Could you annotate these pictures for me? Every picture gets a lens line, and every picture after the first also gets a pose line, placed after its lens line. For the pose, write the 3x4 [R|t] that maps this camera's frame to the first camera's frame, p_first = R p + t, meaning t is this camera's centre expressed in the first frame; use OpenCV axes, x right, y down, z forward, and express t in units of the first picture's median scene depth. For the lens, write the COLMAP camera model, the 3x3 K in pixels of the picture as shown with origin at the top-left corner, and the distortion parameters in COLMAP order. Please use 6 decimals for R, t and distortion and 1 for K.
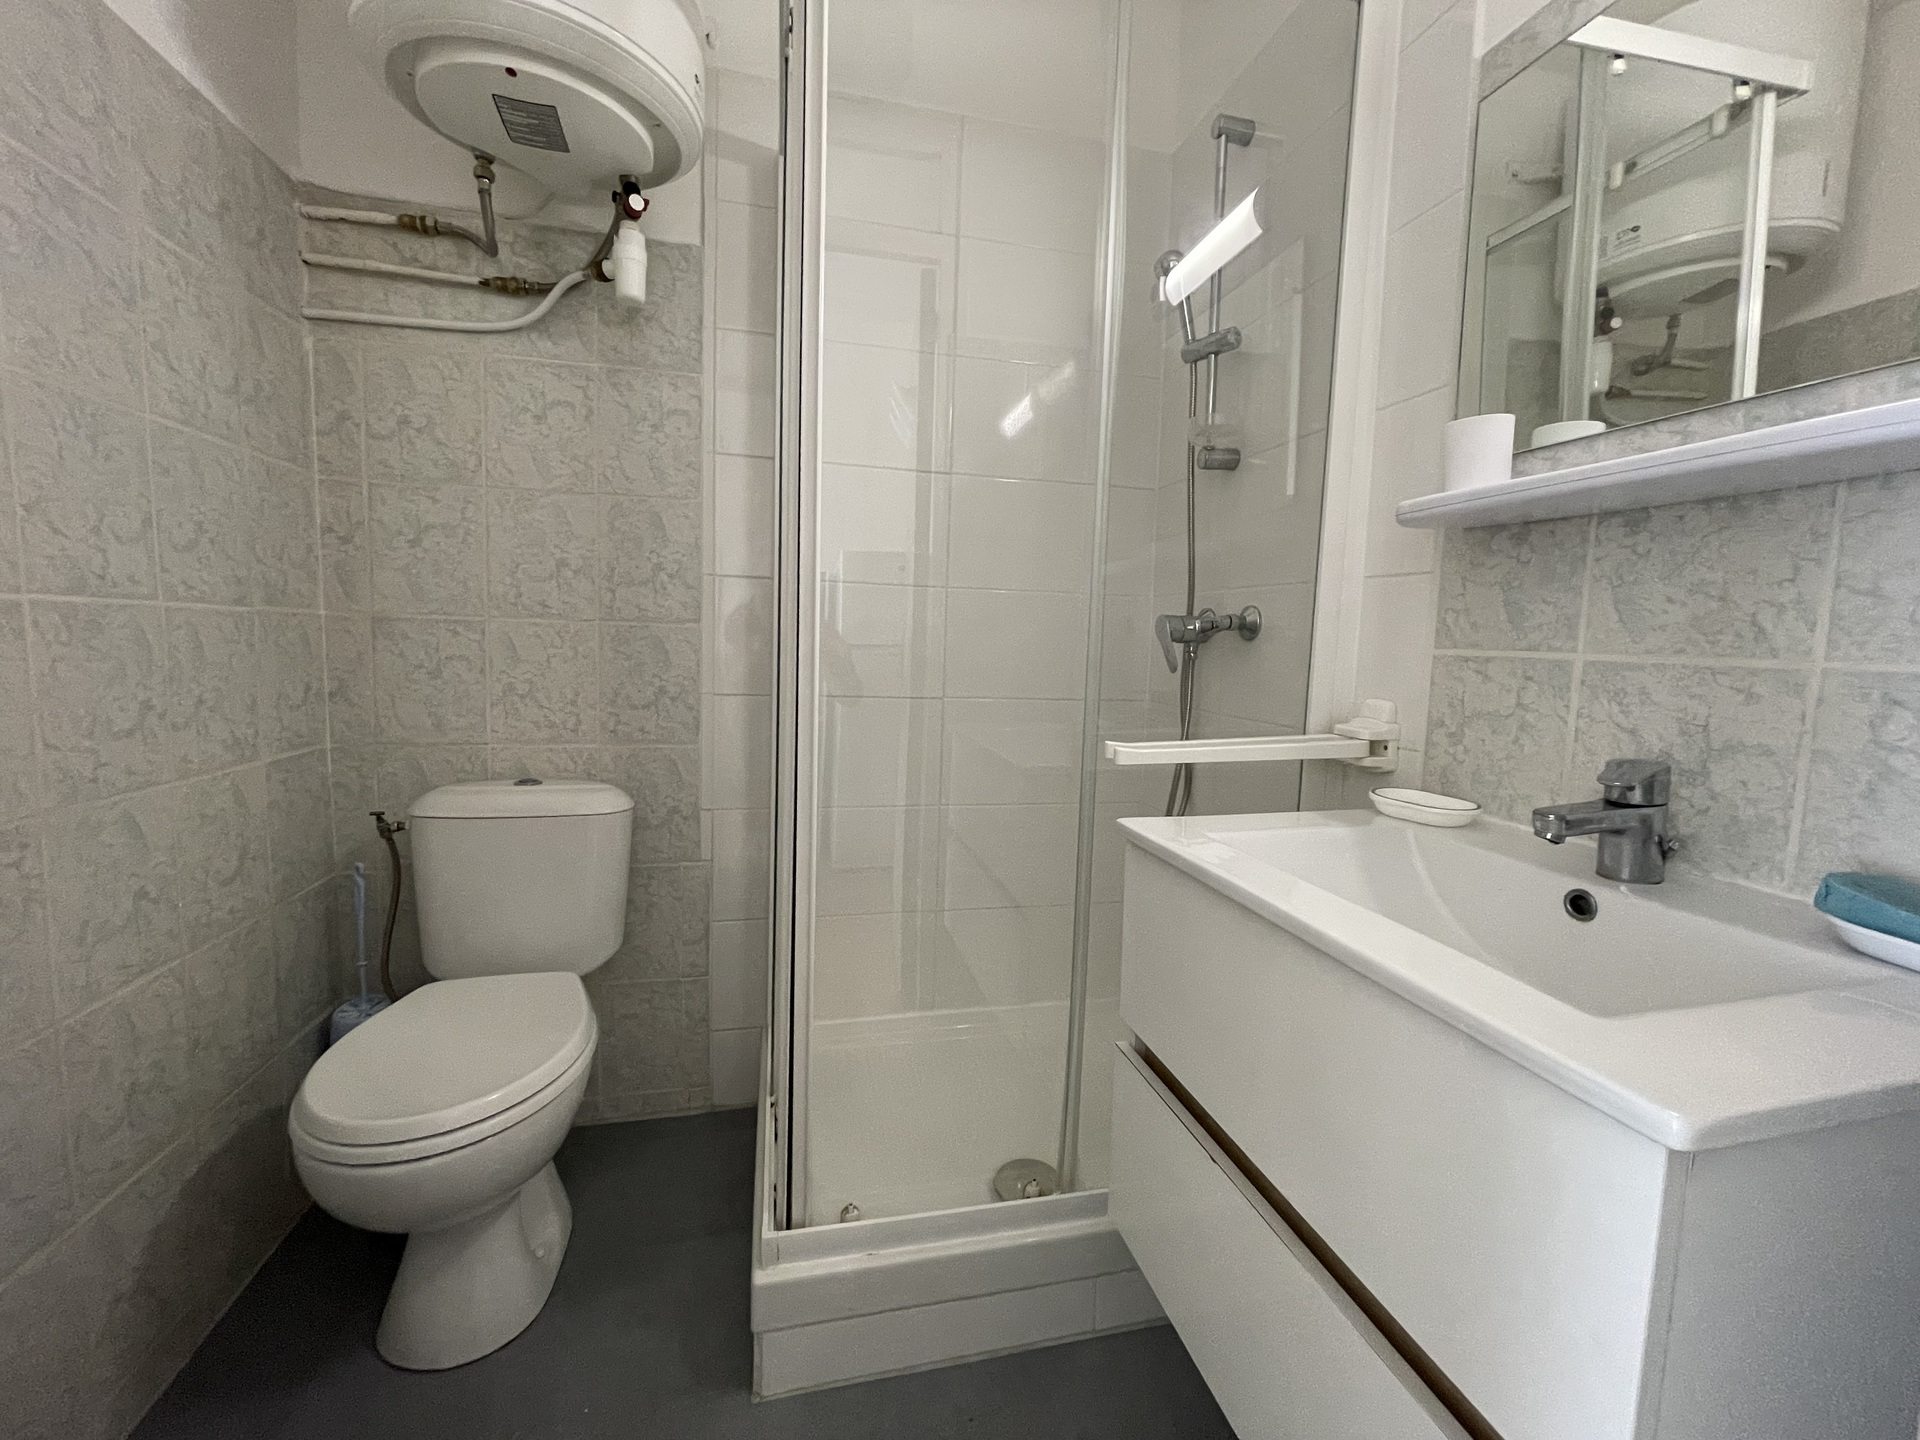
lens RADIAL K [[781.2, 0, 970.4], [0, 781.2, 705.0], [0, 0, 1]] dist [-0.000408, 0.001380]
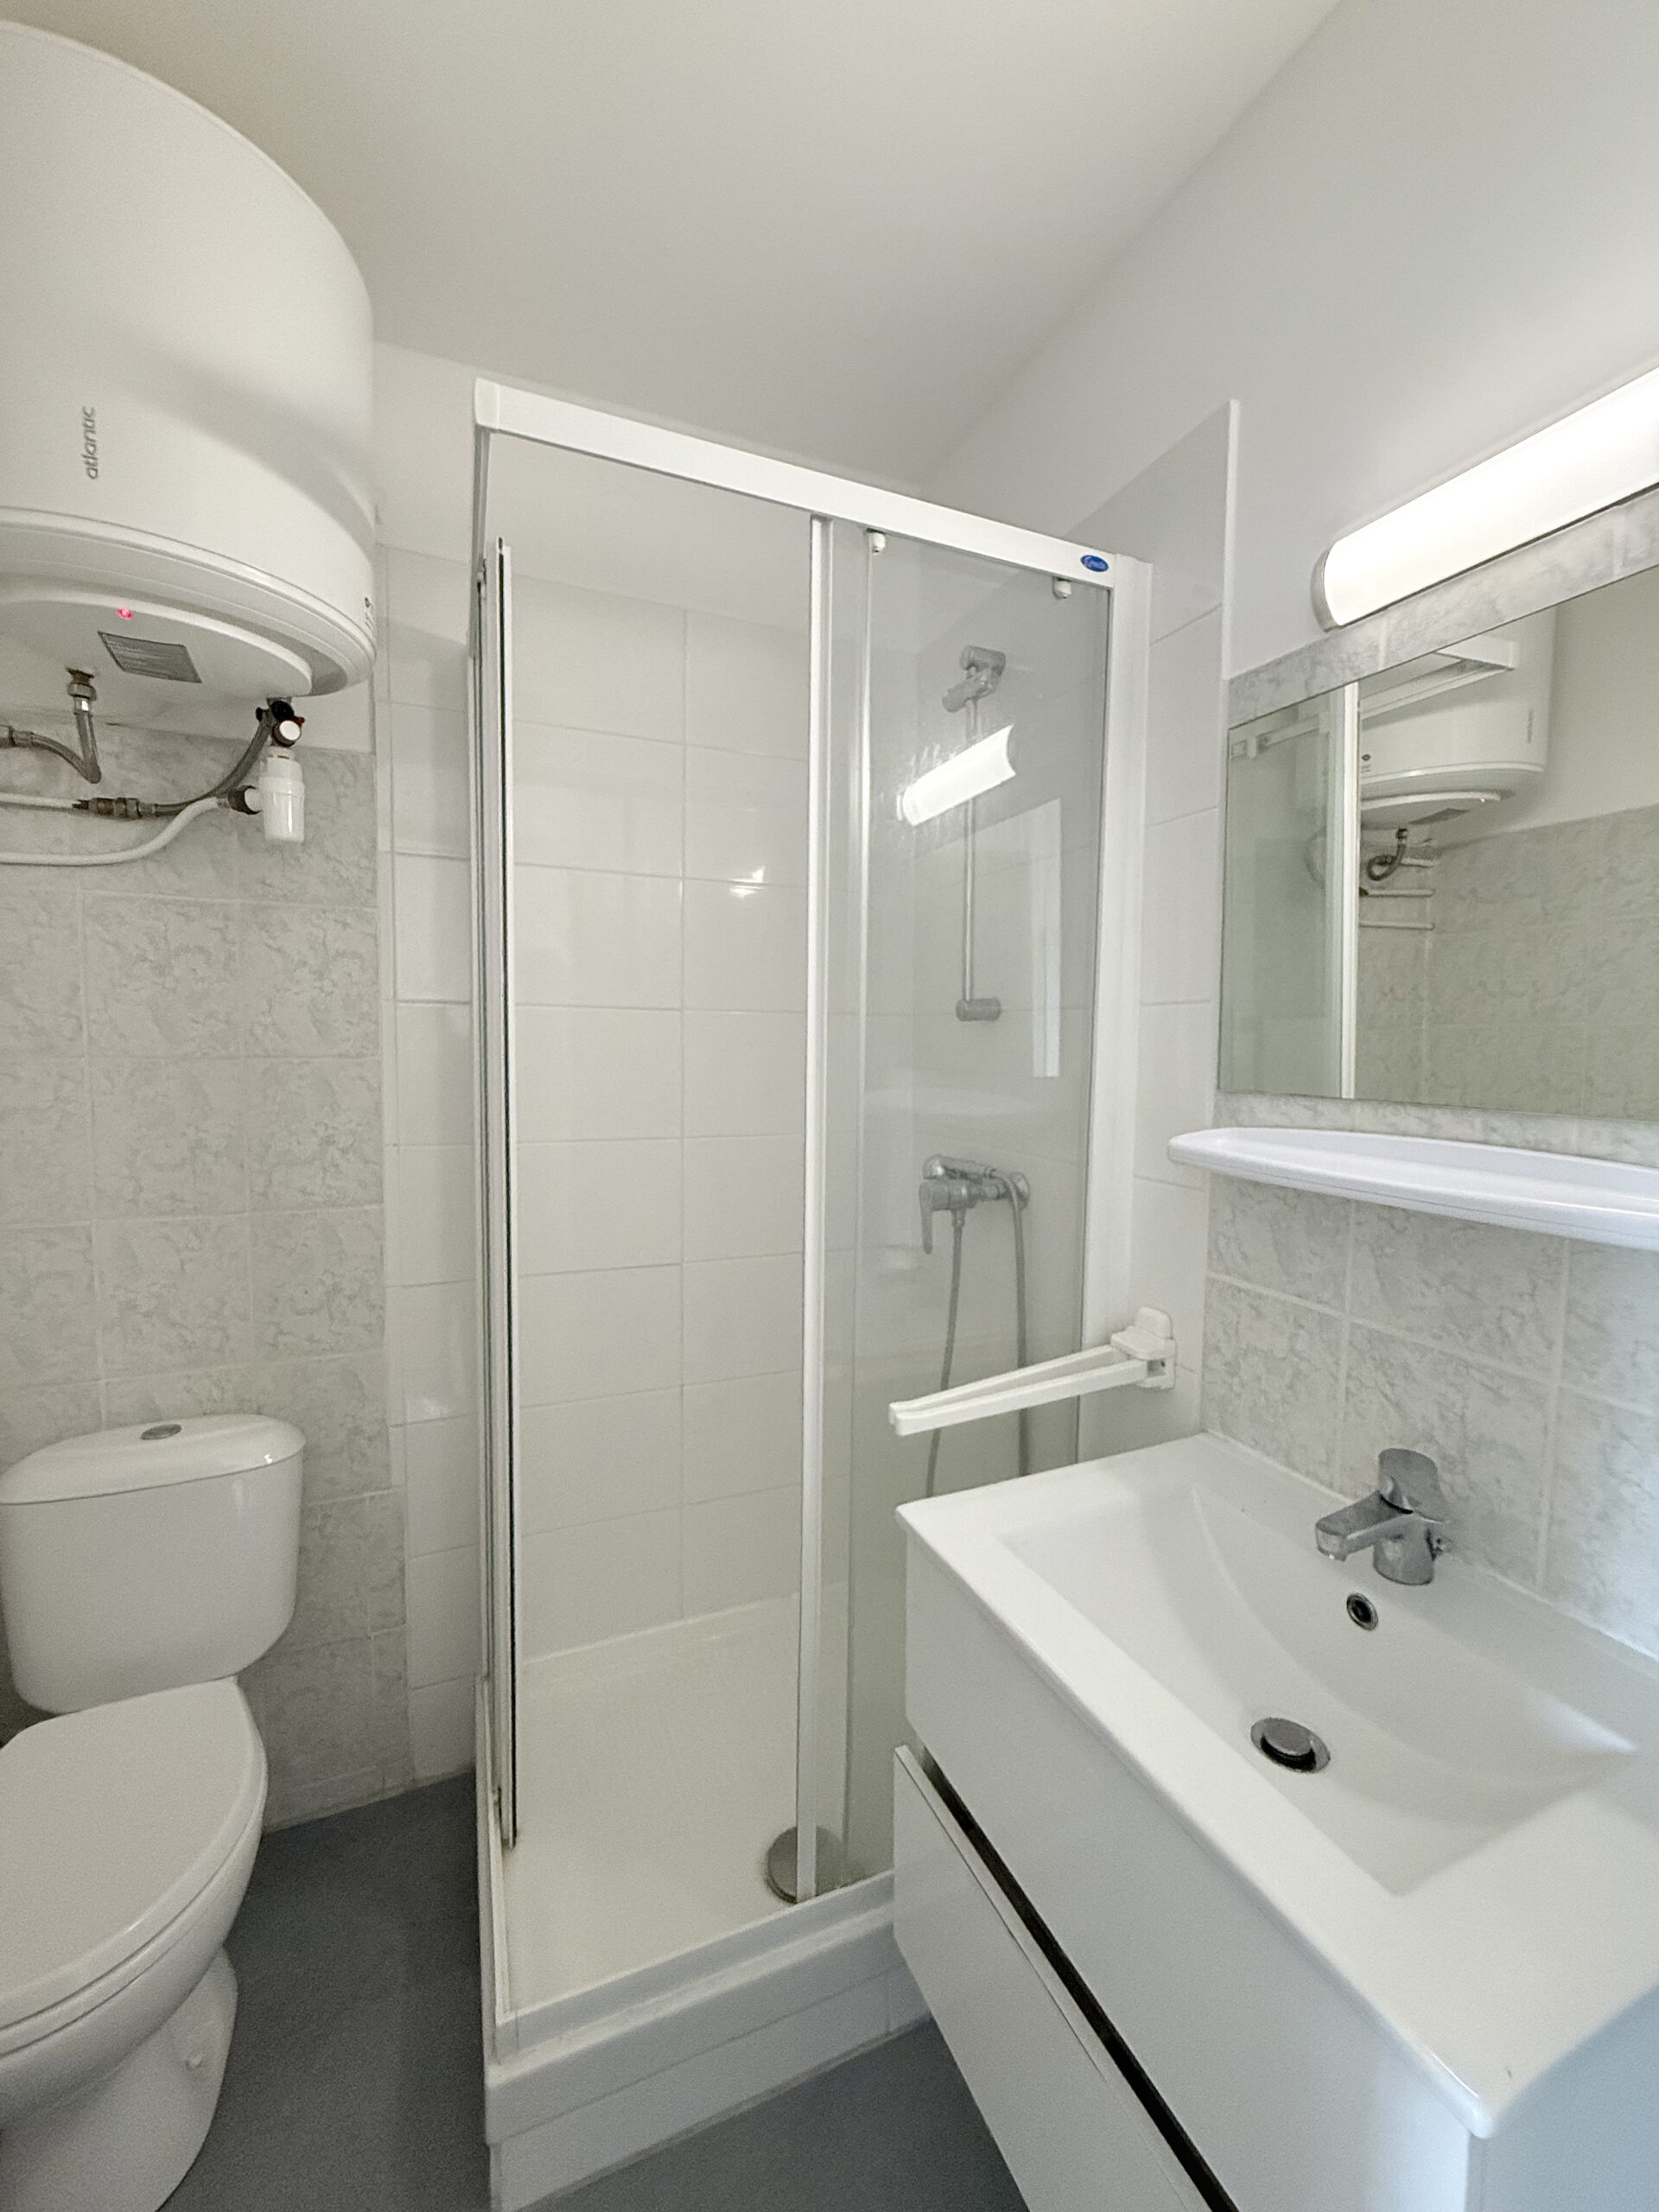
lens RADIAL K [[887.5, 0, 842.4], [0, 887.5, 1102.5], [0, 0, 1]] dist [0.002833, -0.001064]
pose [[0.986094, -0.032103, 0.163060, -0.018399], [0.034190, 0.999365, -0.010007, -0.215400], [-0.162635, 0.015443, 0.986565, -0.010870]]
